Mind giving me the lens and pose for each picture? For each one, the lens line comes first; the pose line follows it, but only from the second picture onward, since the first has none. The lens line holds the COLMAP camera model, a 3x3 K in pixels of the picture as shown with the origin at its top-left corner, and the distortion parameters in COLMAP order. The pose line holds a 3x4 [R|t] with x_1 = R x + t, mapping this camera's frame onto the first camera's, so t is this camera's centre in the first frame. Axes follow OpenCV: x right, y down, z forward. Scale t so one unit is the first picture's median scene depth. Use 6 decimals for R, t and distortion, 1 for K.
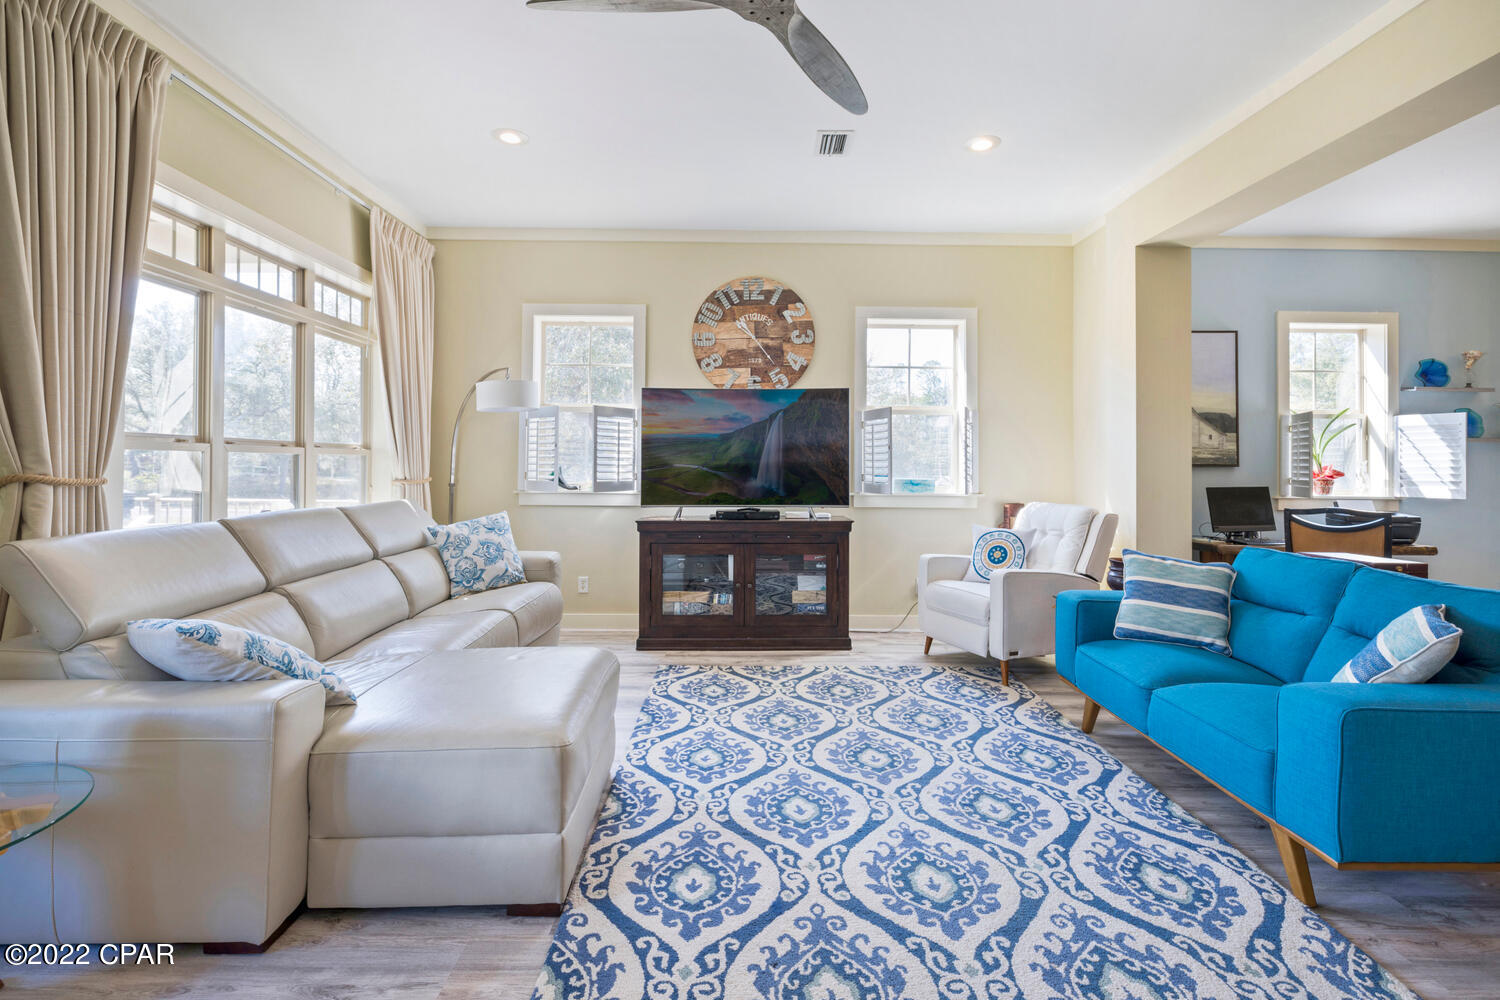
lens RADIAL K [[685.3, 0, 748.8], [0, 685.3, 459.8], [0, 0, 1]] dist [-0.000823, -0.000578]
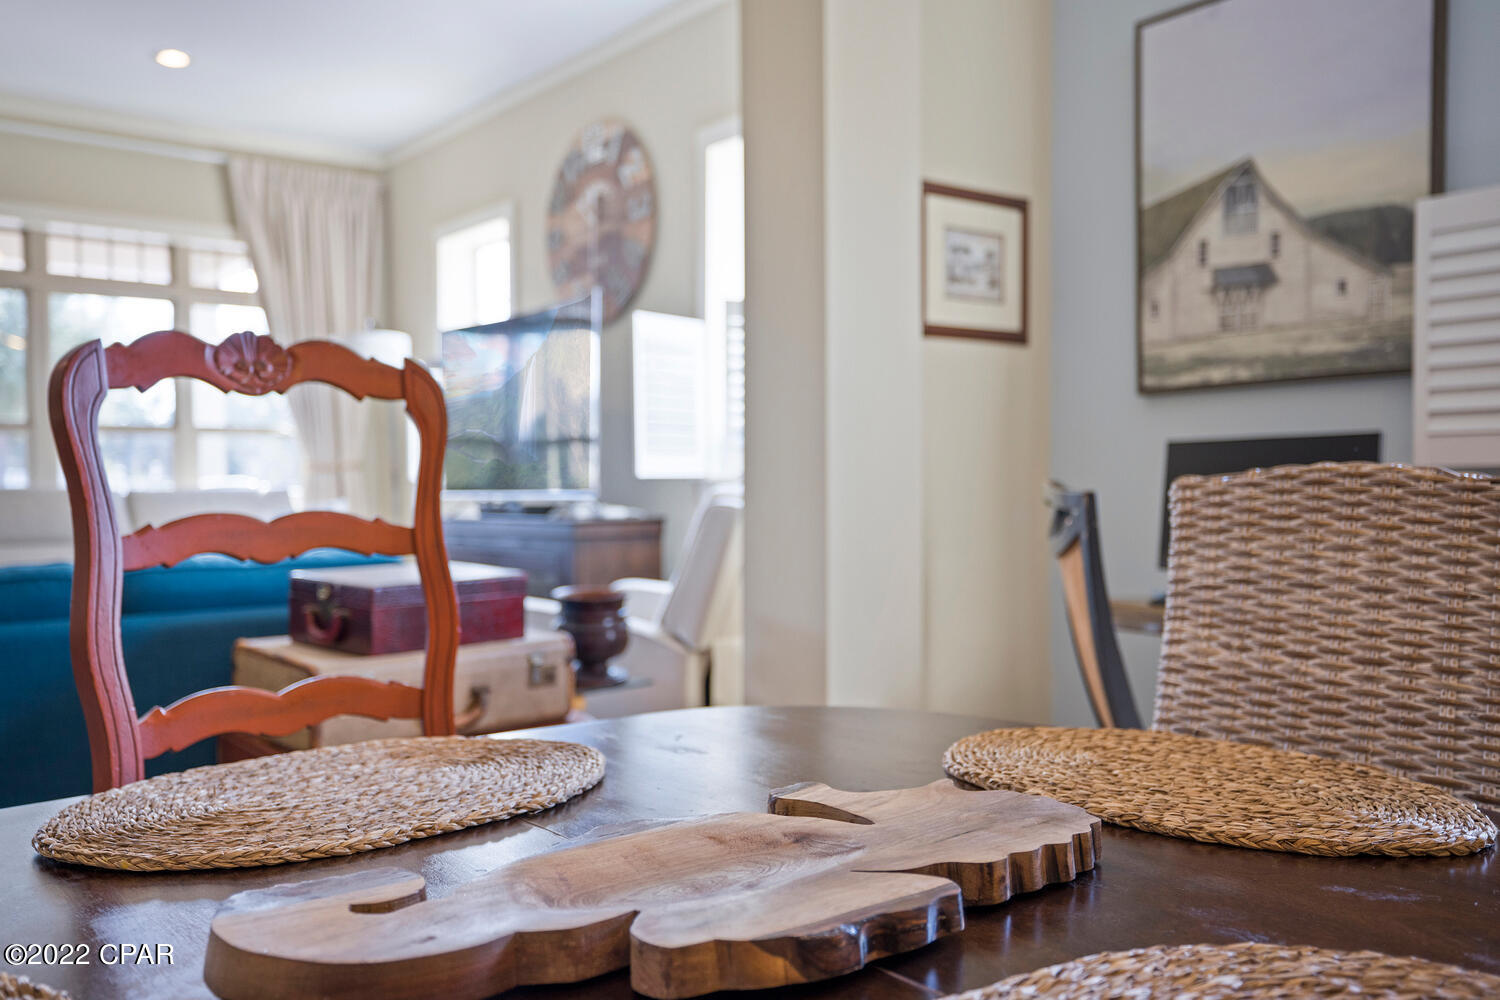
lens RADIAL K [[1285.3, 0, 729.2], [0, 1285.3, 498.5], [0, 0, 1]] dist [0.041725, 0.005874]
pose [[0.601722, 0.000174, -0.798706, 1.193534], [0.017545, 0.999756, 0.013436, 0.063878], [0.798513, -0.022098, 0.601572, 0.483658]]
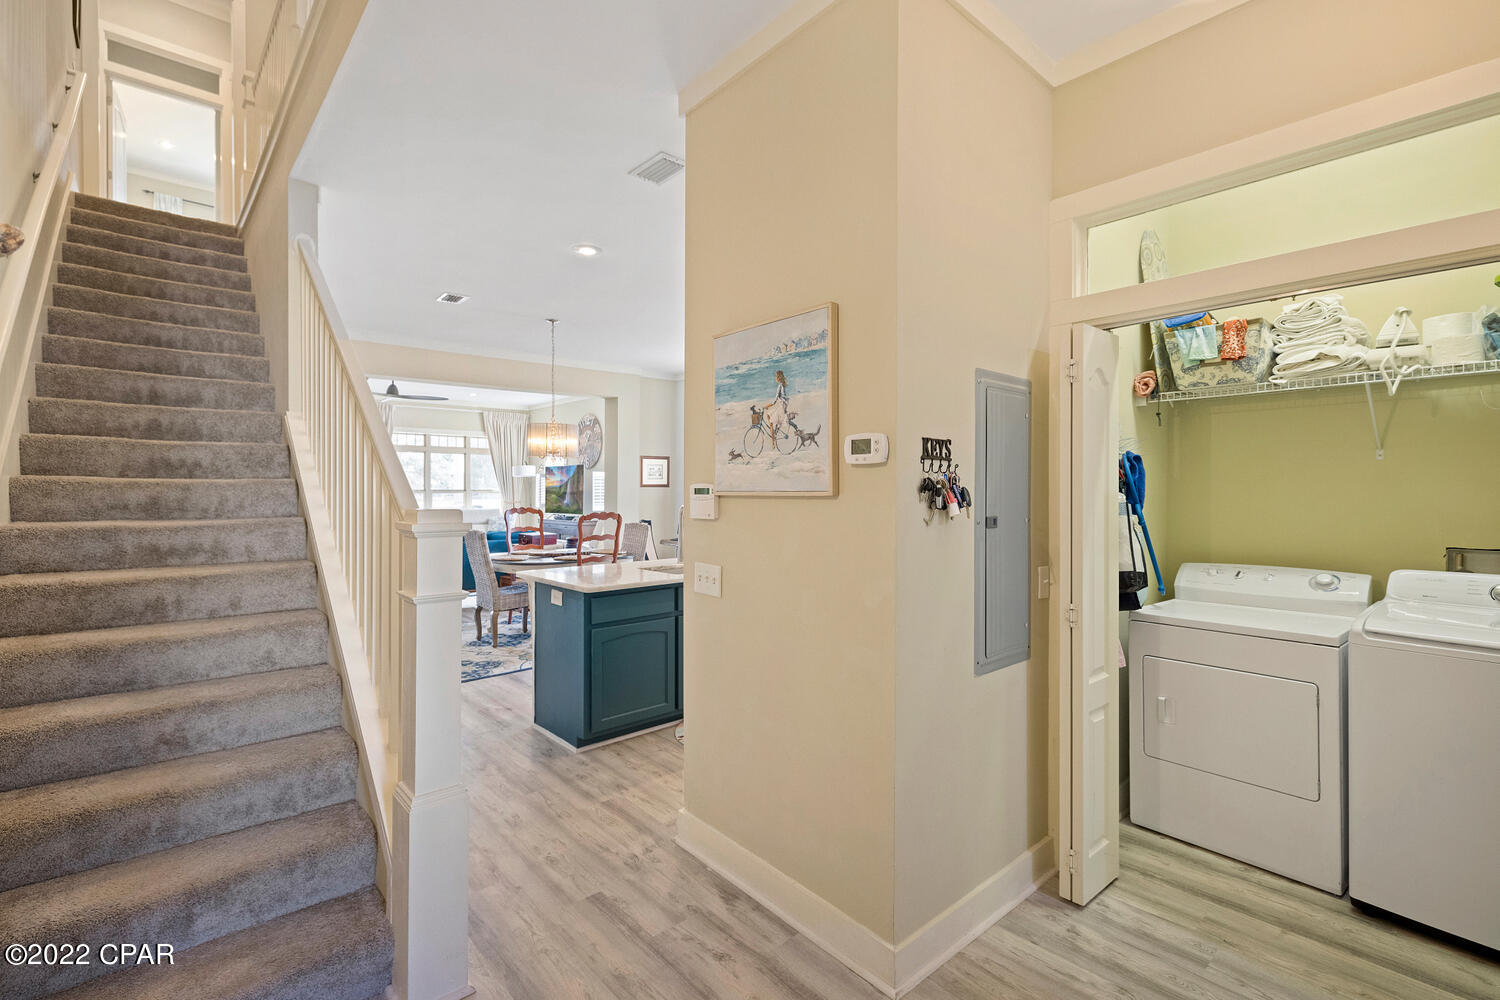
lens RADIAL K [[667.7, 0, 740.8], [0, 667.7, 492.4], [0, 0, 1]] dist [-0.002256, -0.000180]
pose [[0.648505, -0.000675, -0.761210, 2.421641], [0.001910, 0.999998, 0.000740, -0.010775], [0.761208, -0.001934, 0.648505, -0.052789]]
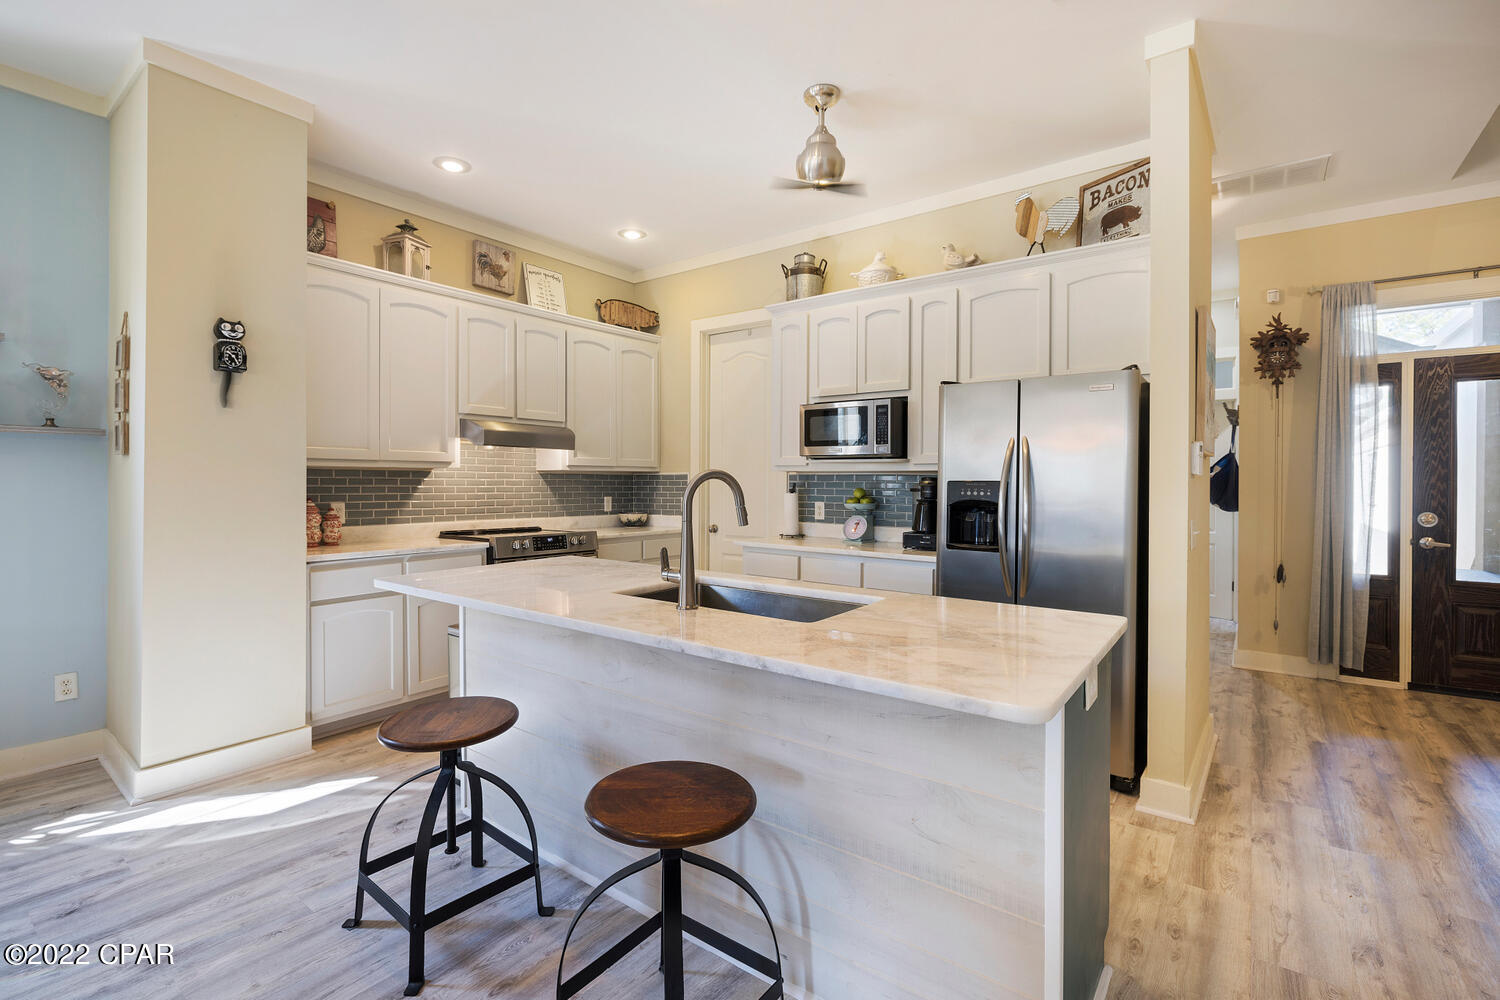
lens RADIAL K [[665.7, 0, 745.8], [0, 665.7, 481.0], [0, 0, 1]] dist [-0.001019, -0.000187]
pose [[0.620758, -0.006576, 0.783974, 1.250101], [-0.002758, 0.999940, 0.010571, 0.007651], [-0.783997, -0.008725, 0.620703, 0.240734]]
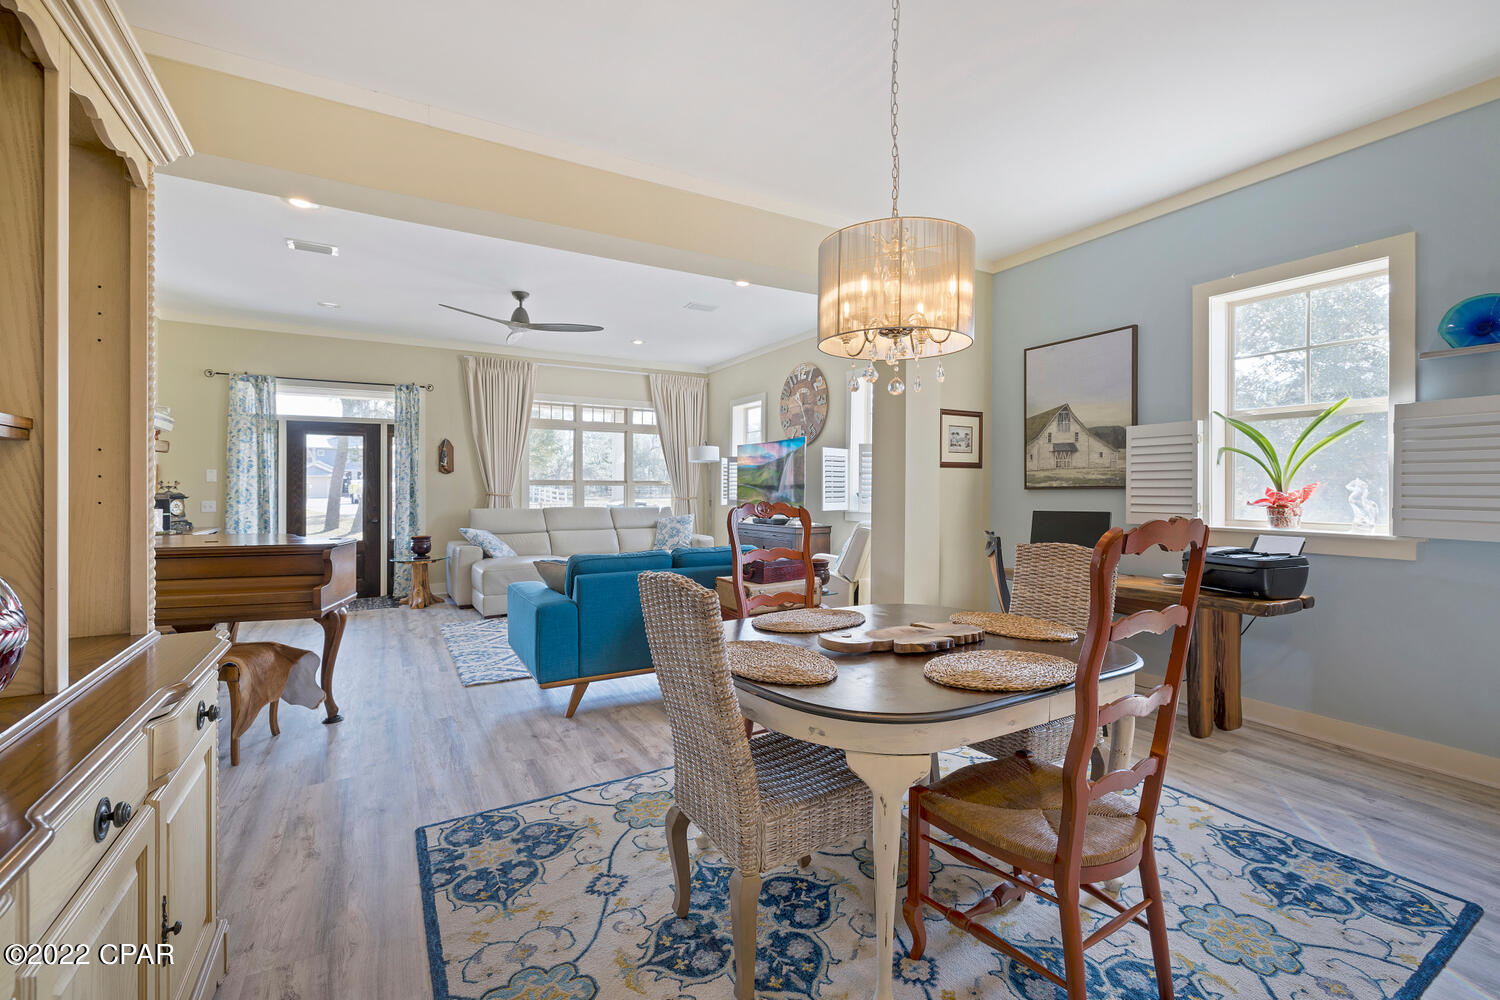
lens RADIAL K [[640.5, 0, 747.6], [0, 640.5, 486.9], [0, 0, 1]] dist [-0.002403, 0.000126]
pose [[0.488107, -0.008854, -0.872739, 1.403833], [0.006300, 0.999958, -0.006621, 0.012182], [0.872761, -0.002266, 0.488142, 0.258053]]
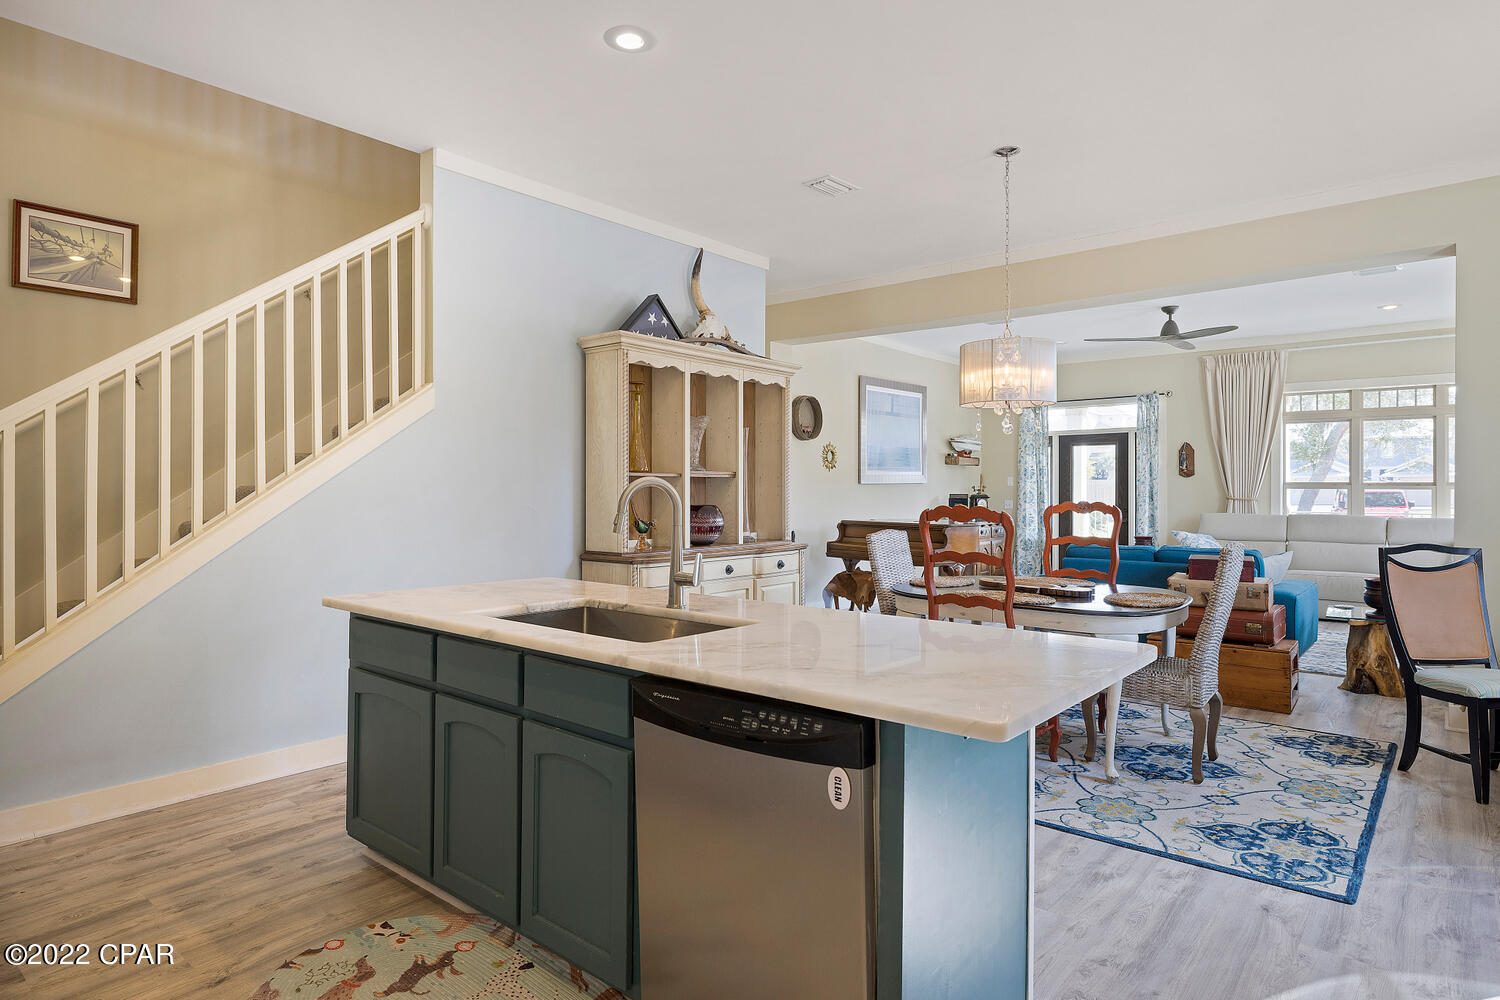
lens RADIAL K [[827.1, 0, 752.3], [0, 827.1, 487.0], [0, 0, 1]] dist [-0.001485, -0.000672]
pose [[-0.648766, -0.011456, -0.760902, 1.988455], [-0.004547, 0.999927, -0.011177, 0.017283], [0.760974, -0.003792, -0.648771, 0.971946]]
